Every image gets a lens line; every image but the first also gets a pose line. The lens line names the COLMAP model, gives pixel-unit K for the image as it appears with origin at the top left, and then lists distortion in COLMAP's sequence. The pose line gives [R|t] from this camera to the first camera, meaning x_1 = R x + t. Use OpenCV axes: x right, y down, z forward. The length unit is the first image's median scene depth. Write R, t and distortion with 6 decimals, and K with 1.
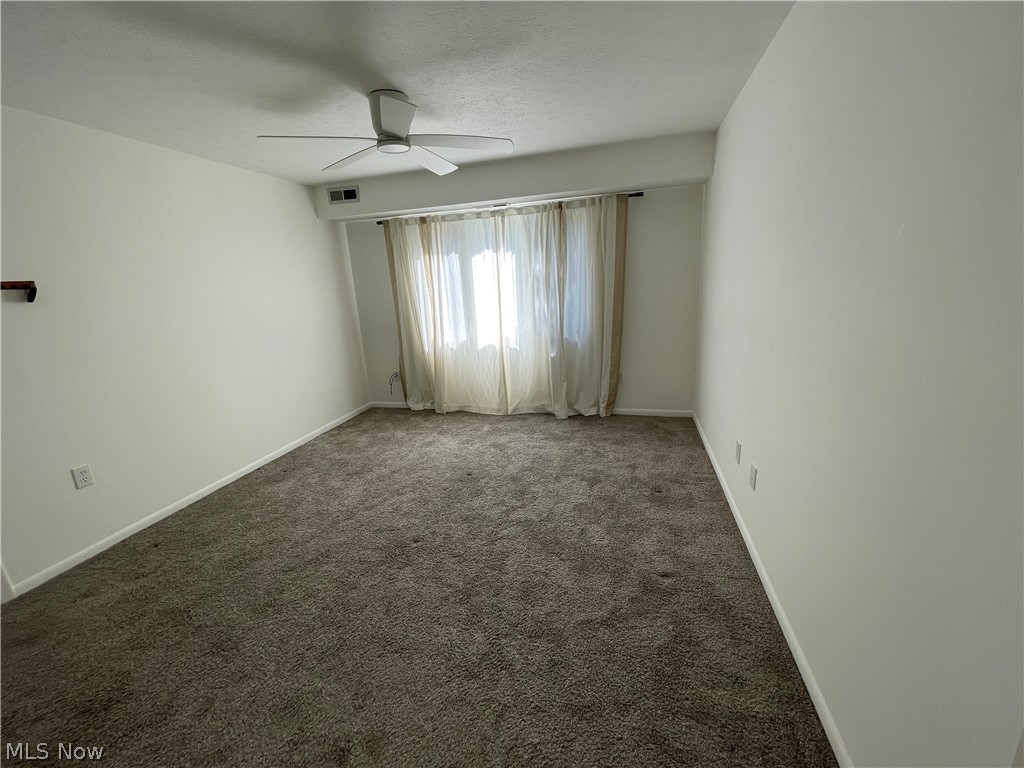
lens RADIAL K [[420.5, 0, 512.0], [0, 420.5, 384.0], [0, 0, 1]] dist [-0.001907, -0.000362]
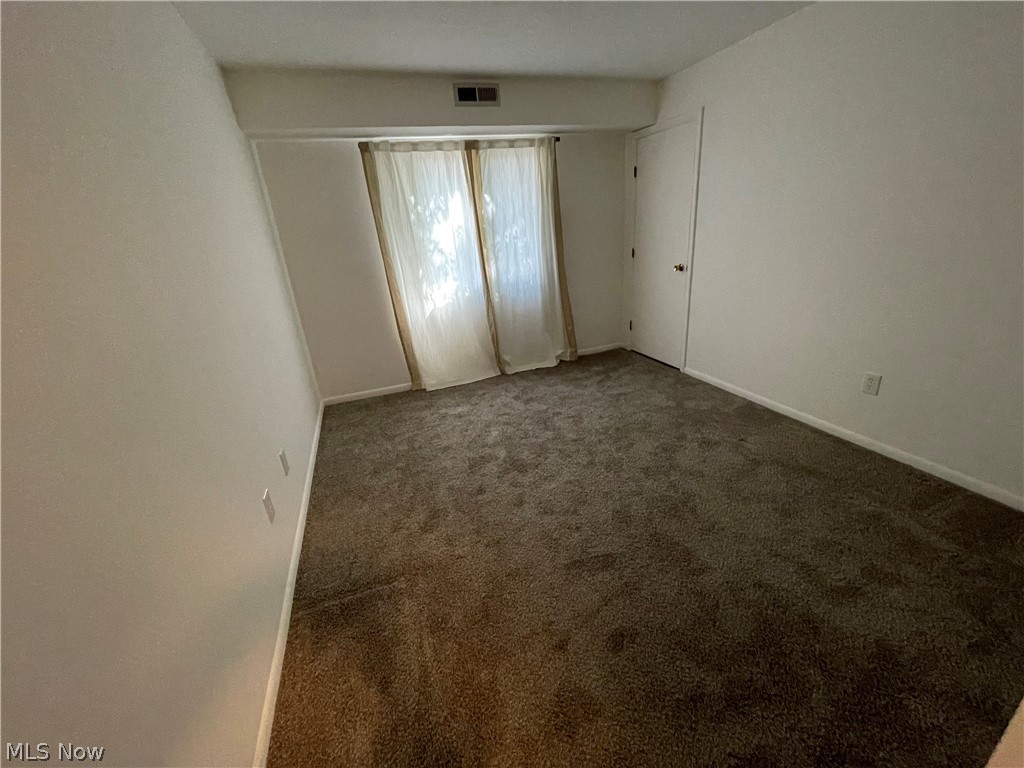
lens RADIAL K [[420.5, 0, 512.0], [0, 420.5, 384.0], [0, 0, 1]] dist [-0.001907, -0.000362]
pose [[0.816548, -0.219487, 0.533924, -0.518154], [0.169885, 0.975307, 0.141121, -0.035954], [-0.551714, -0.024526, 0.833673, 0.219158]]
